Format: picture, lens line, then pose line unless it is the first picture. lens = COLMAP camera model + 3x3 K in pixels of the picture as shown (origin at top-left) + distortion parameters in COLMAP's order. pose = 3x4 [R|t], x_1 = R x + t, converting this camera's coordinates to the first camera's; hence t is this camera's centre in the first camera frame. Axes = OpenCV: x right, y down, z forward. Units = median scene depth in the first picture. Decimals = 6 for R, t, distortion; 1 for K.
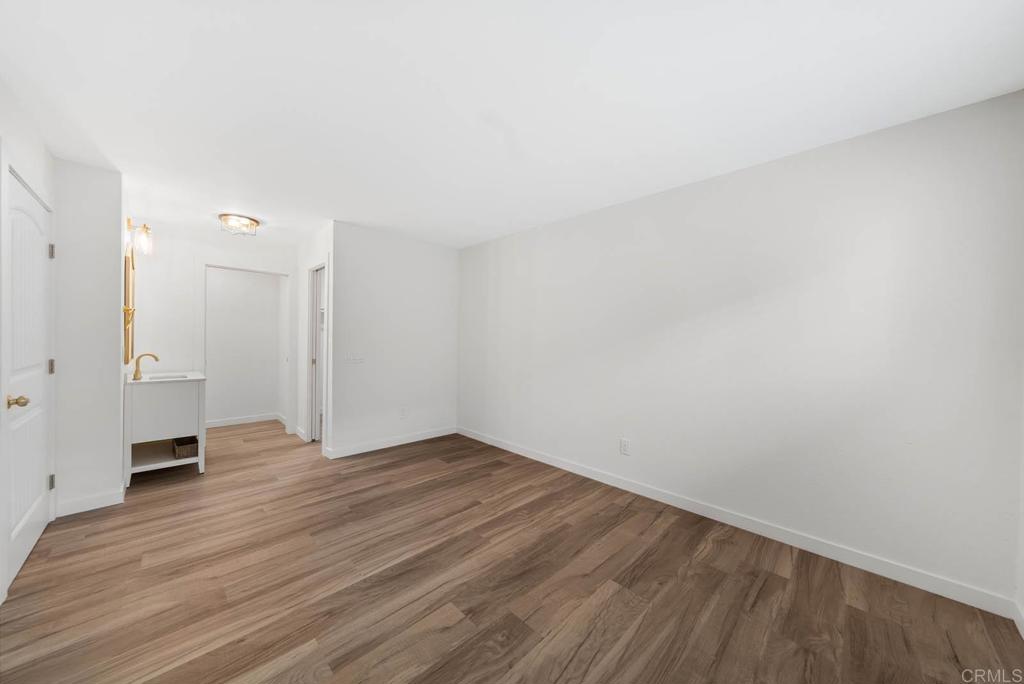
lens RADIAL K [[349.1, 0, 512.0], [0, 349.1, 342.0], [0, 0, 1]] dist [-0.002223, -0.000157]
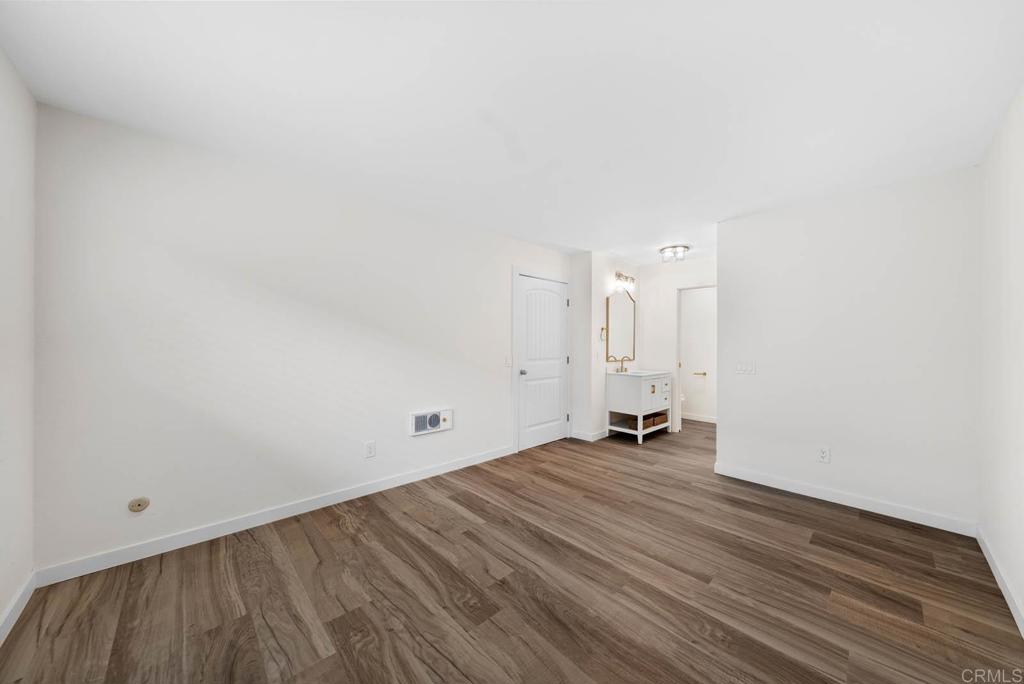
lens RADIAL K [[349.1, 0, 512.0], [0, 349.1, 342.0], [0, 0, 1]] dist [-0.002223, -0.000157]
pose [[-0.021687, -0.018360, -0.999596, 0.669142], [-0.014672, 0.999730, -0.018044, 0.004755], [0.999657, 0.014275, -0.021950, 0.674452]]
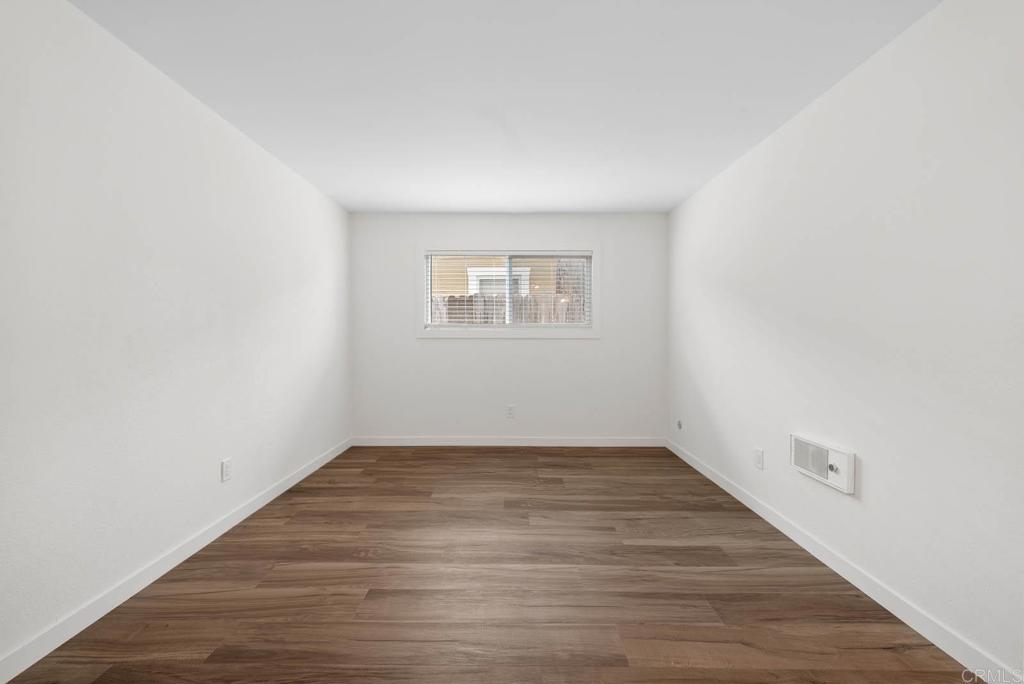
lens RADIAL K [[440.4, 0, 508.9], [0, 440.4, 339.0], [0, 0, 1]] dist [0.000711, 0.000069]
pose [[-0.705038, -0.024311, 0.708753, -0.845388], [-0.010824, 0.999665, 0.023523, 0.013189], [-0.709087, 0.008913, -0.705065, 1.473897]]
